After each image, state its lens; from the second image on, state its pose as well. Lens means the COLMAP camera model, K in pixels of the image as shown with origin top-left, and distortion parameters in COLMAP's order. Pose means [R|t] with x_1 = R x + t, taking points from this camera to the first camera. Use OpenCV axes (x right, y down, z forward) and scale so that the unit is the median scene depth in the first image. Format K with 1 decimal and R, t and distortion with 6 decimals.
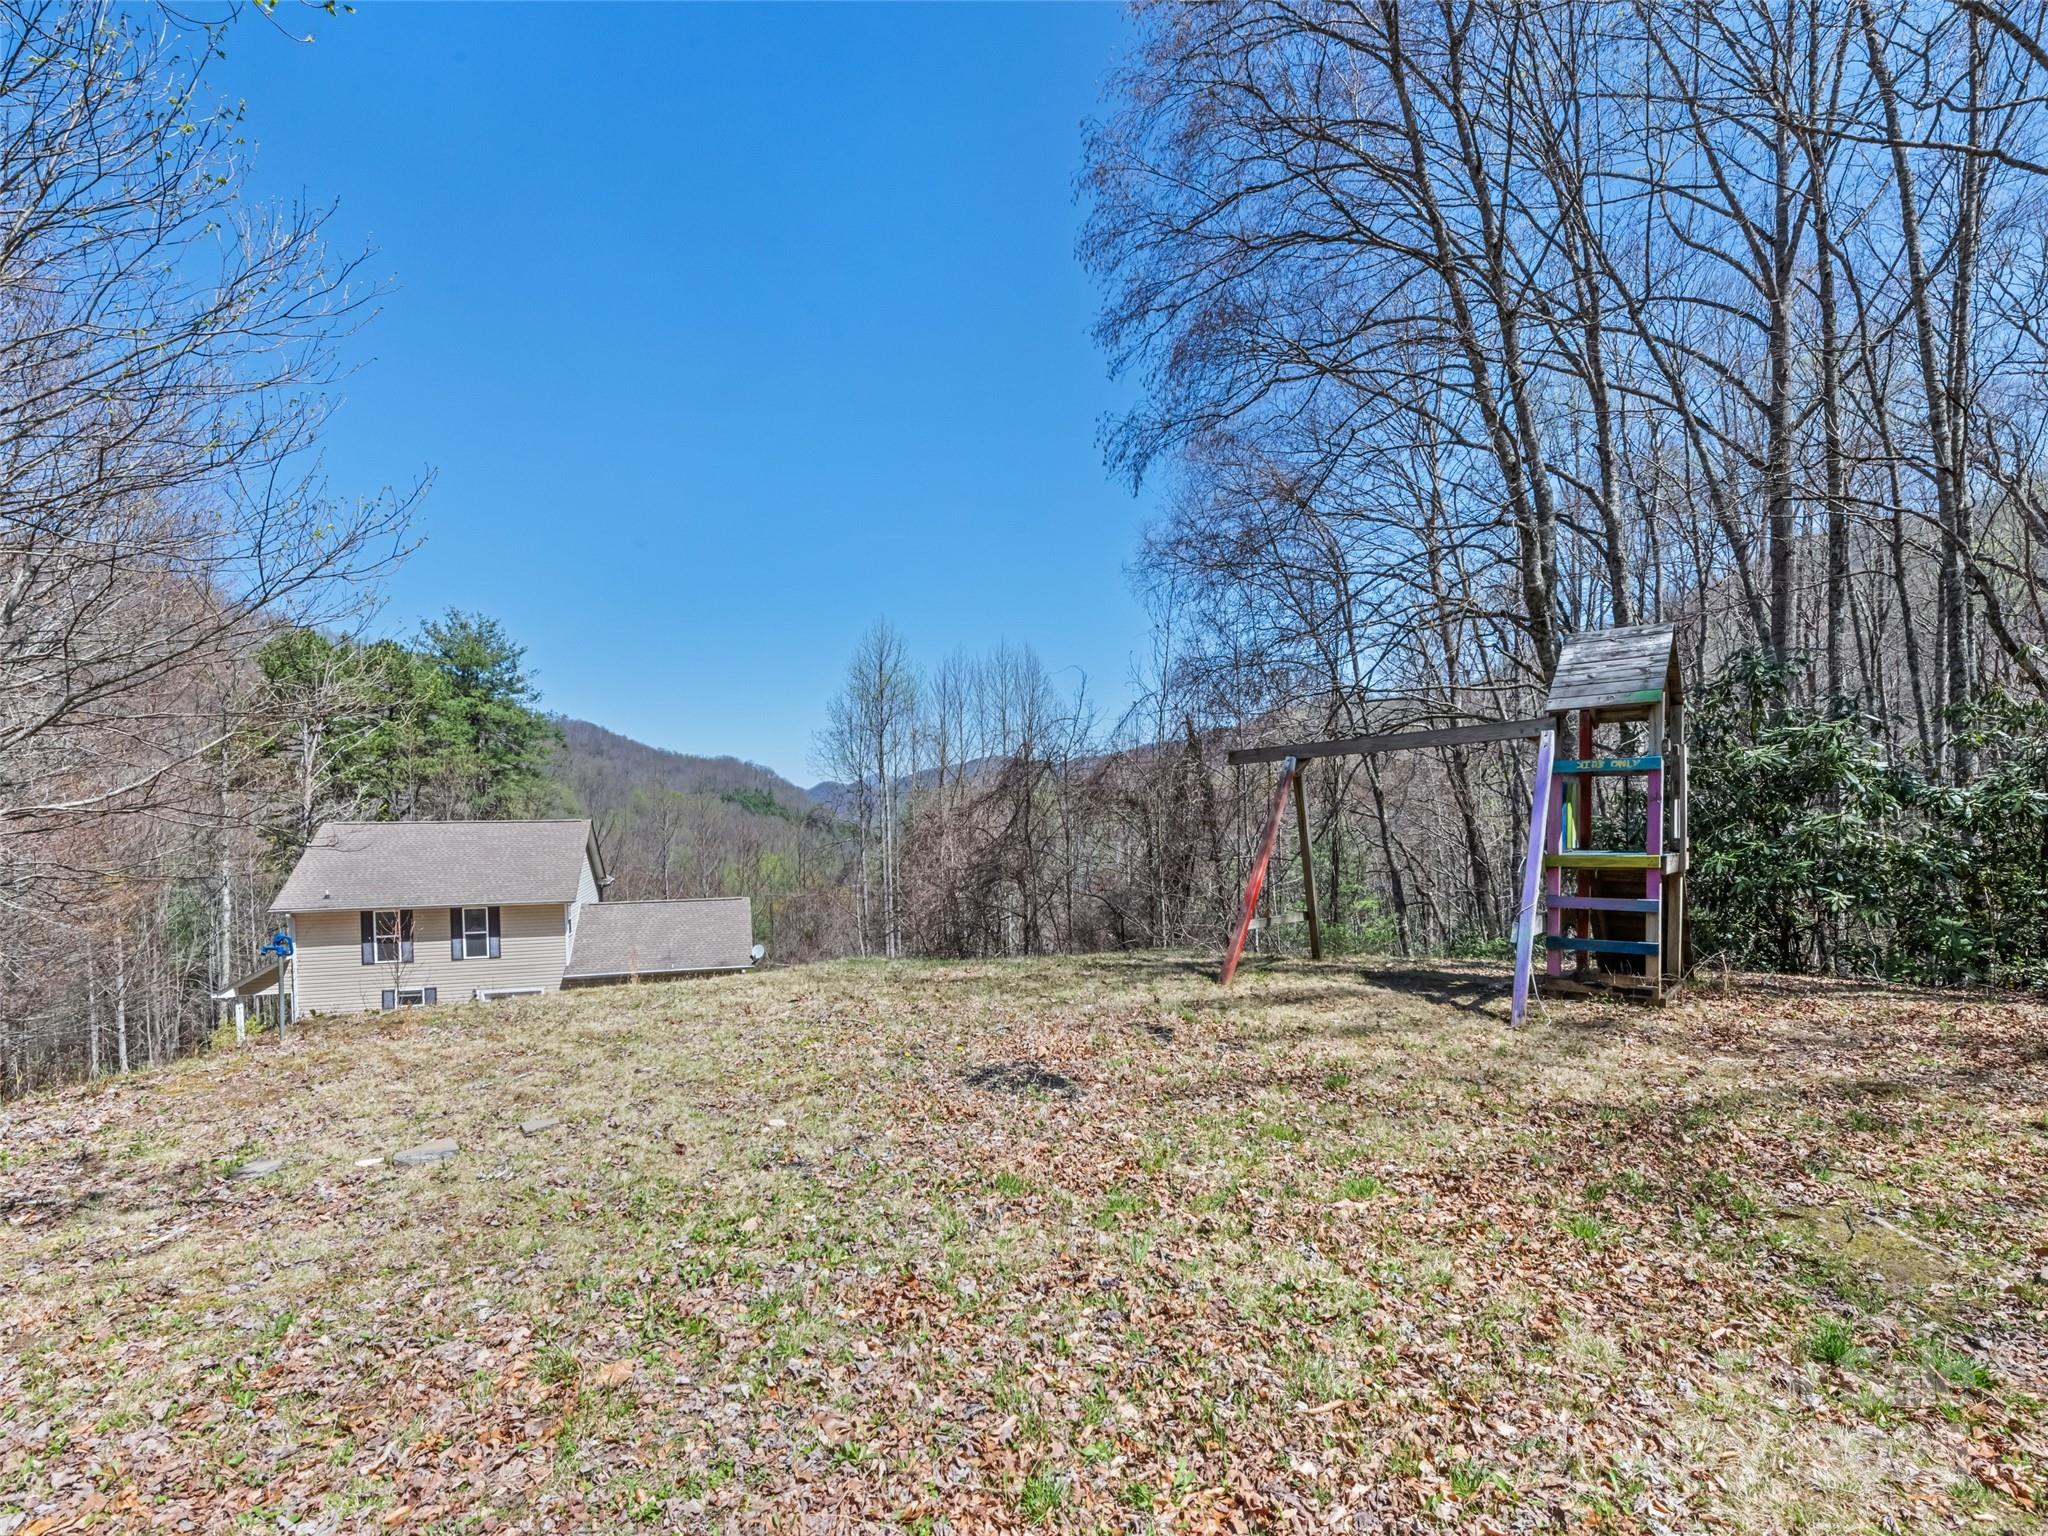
lens RADIAL K [[974.6, 0, 1029.9], [0, 974.6, 832.5], [0, 0, 1]] dist [0.004468, -0.000279]
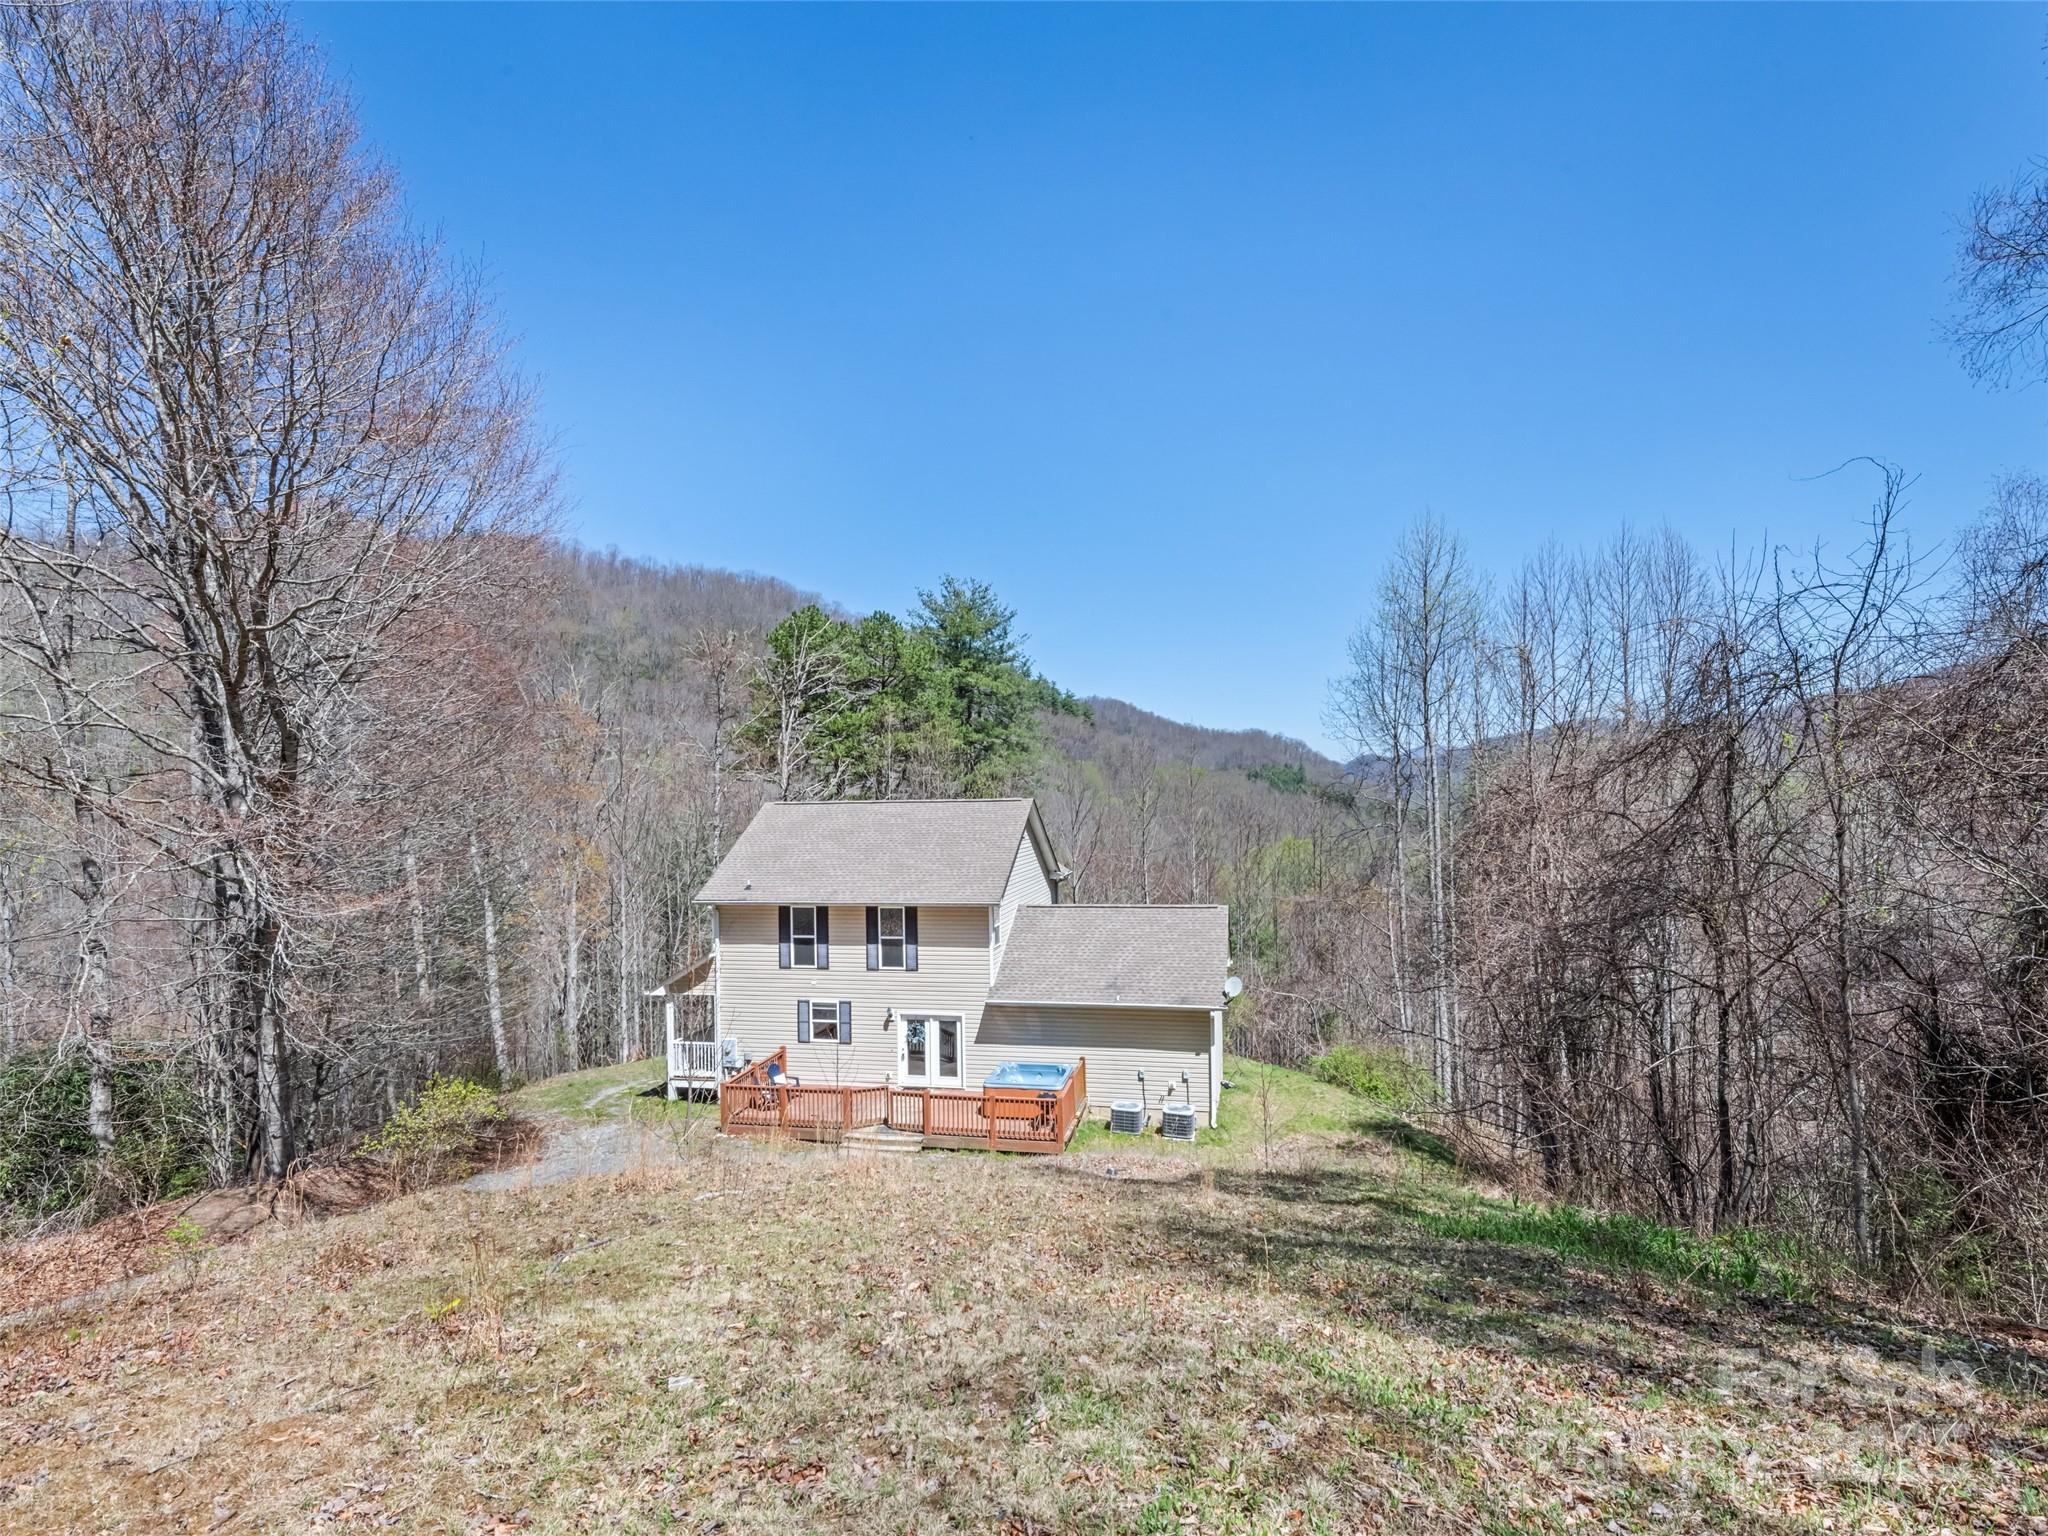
lens RADIAL K [[1080.9, 0, 999.3], [0, 1080.9, 800.7], [0, 0, 1]] dist [0.012571, -0.001450]
pose [[0.862054, -0.001192, -0.506814, -0.022268], [-0.004164, 0.999947, -0.009433, -0.002421], [0.506799, 0.010242, 0.862004, 0.174712]]
